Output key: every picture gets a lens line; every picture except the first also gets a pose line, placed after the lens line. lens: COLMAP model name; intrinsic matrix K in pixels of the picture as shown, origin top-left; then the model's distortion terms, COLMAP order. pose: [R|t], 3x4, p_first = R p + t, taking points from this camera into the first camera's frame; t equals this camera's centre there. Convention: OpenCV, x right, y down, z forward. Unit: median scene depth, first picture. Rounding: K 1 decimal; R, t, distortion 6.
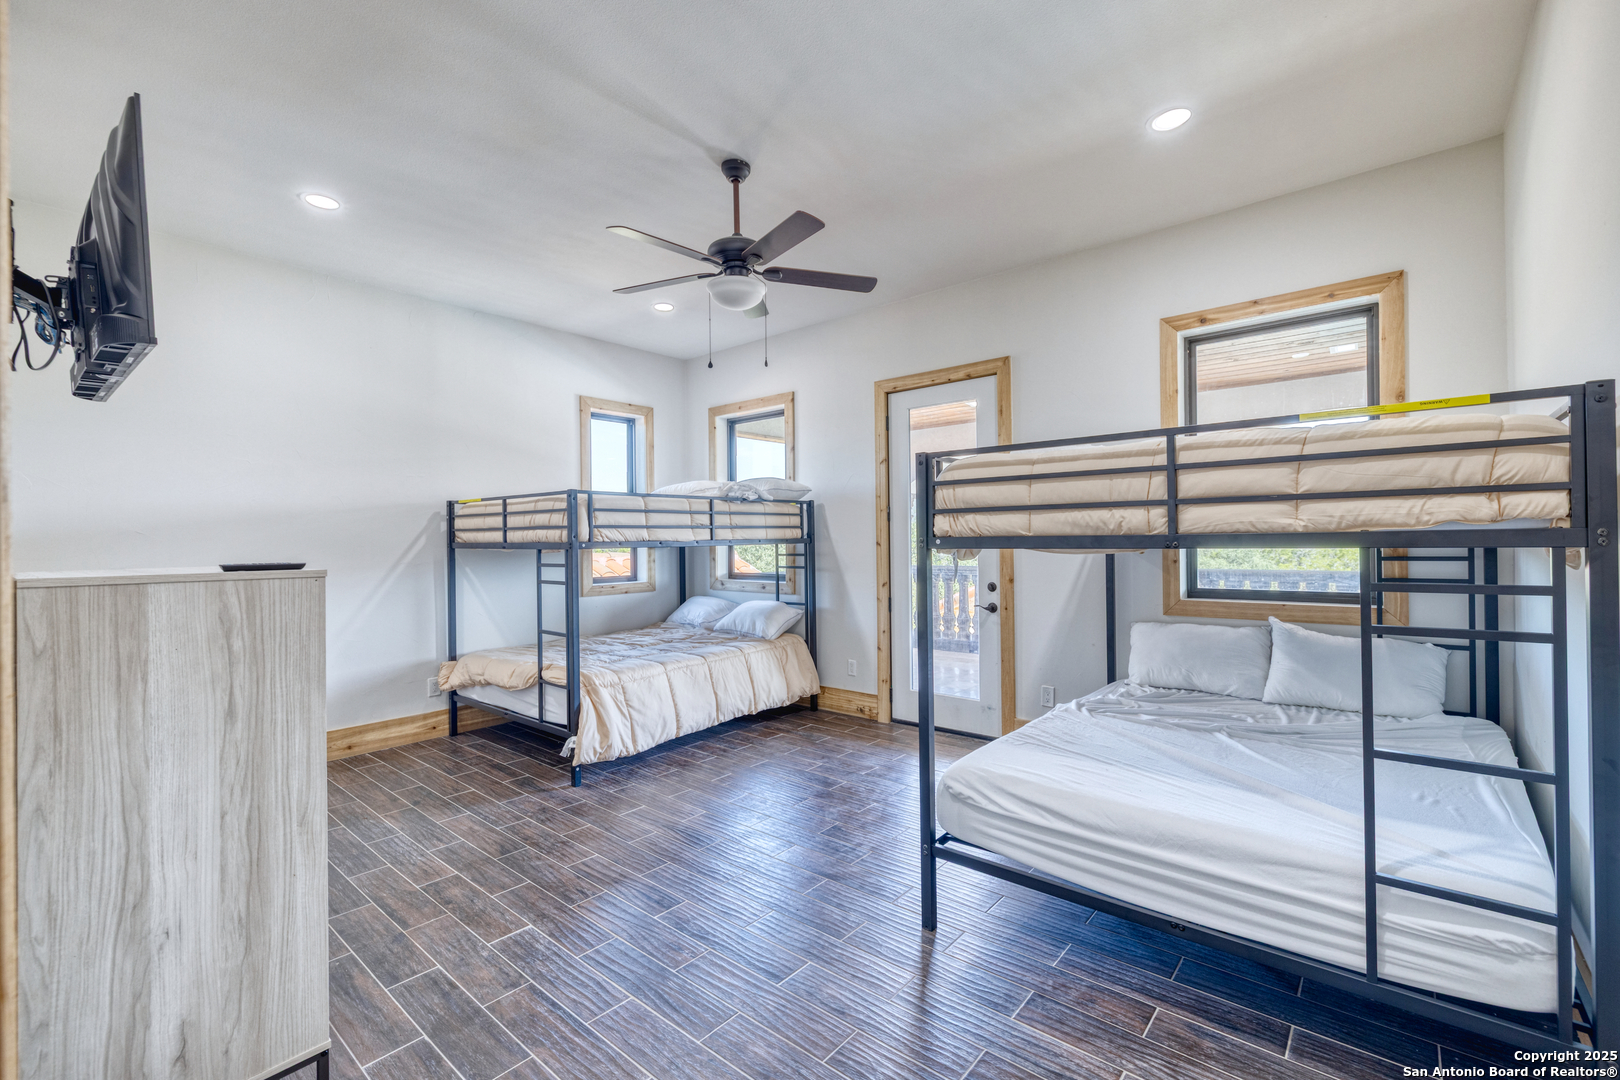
lens RADIAL K [[660.2, 0, 811.5], [0, 660.2, 541.1], [0, 0, 1]] dist [-0.016548, -0.000329]
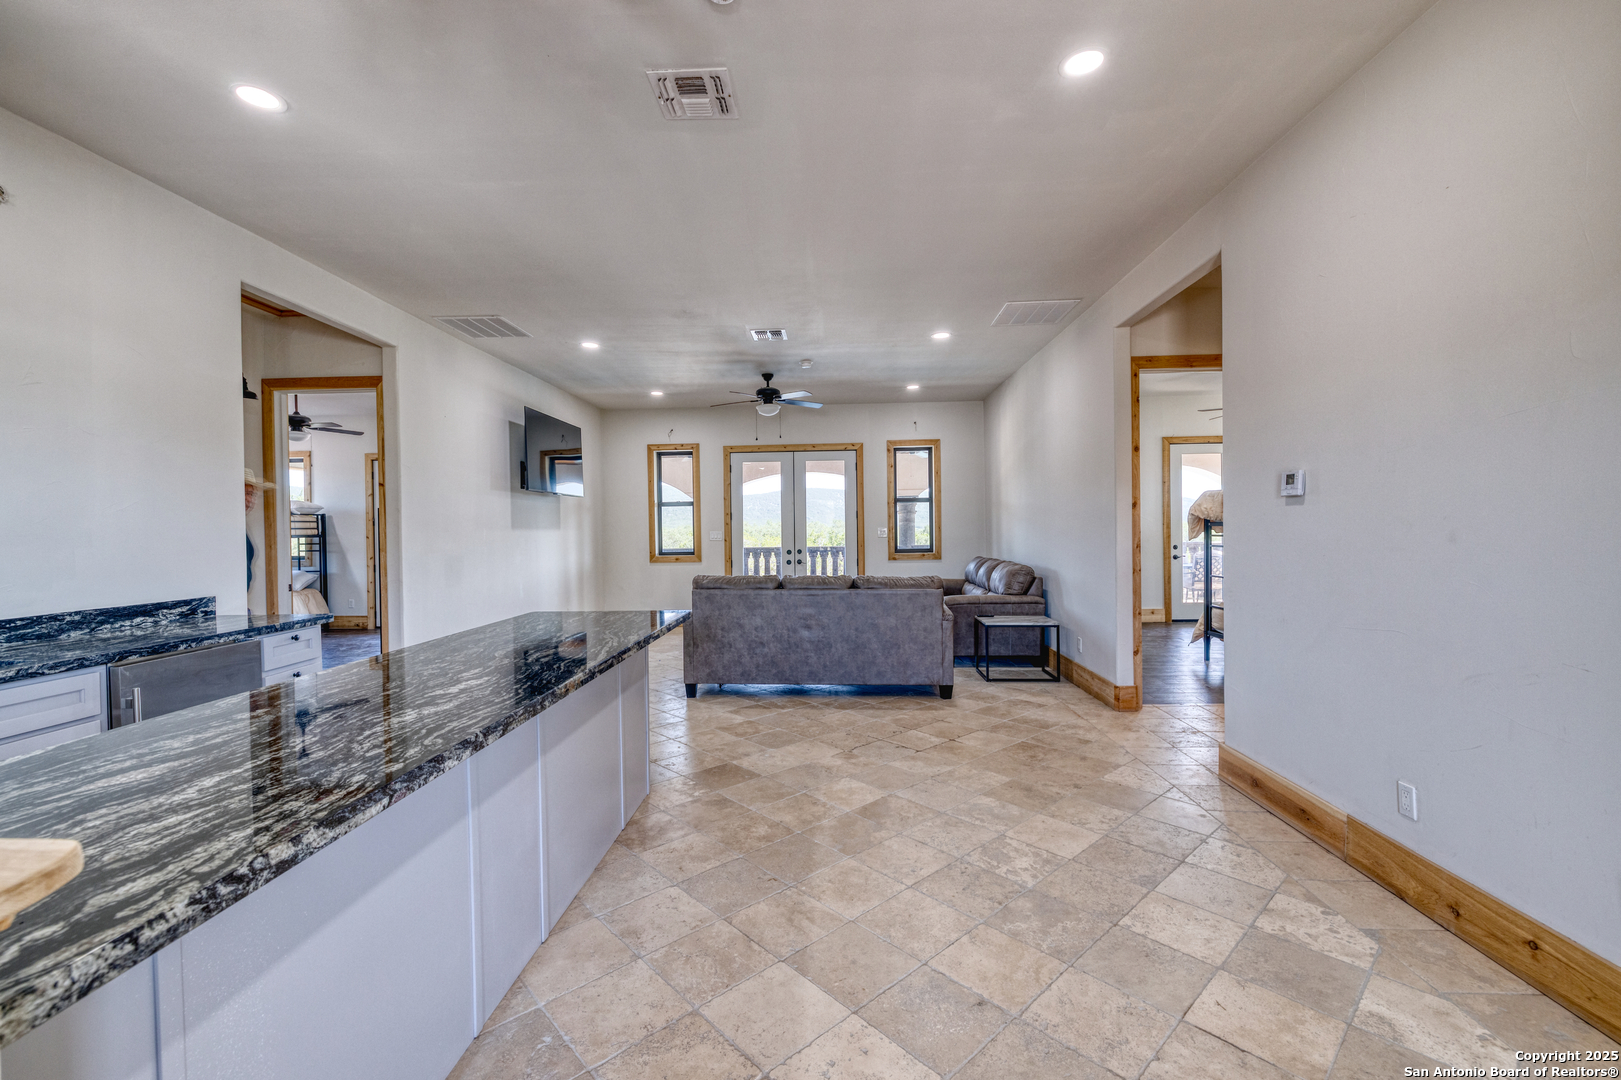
lens RADIAL K [[660.6, 0, 807.2], [0, 660.6, 537.3], [0, 0, 1]] dist [-0.016548, -0.000329]
pose [[0.779050, -0.004007, 0.626948, -0.092903], [-0.000747, 0.999973, 0.007320, -0.011095], [-0.626961, -0.006172, 0.779026, -1.222835]]
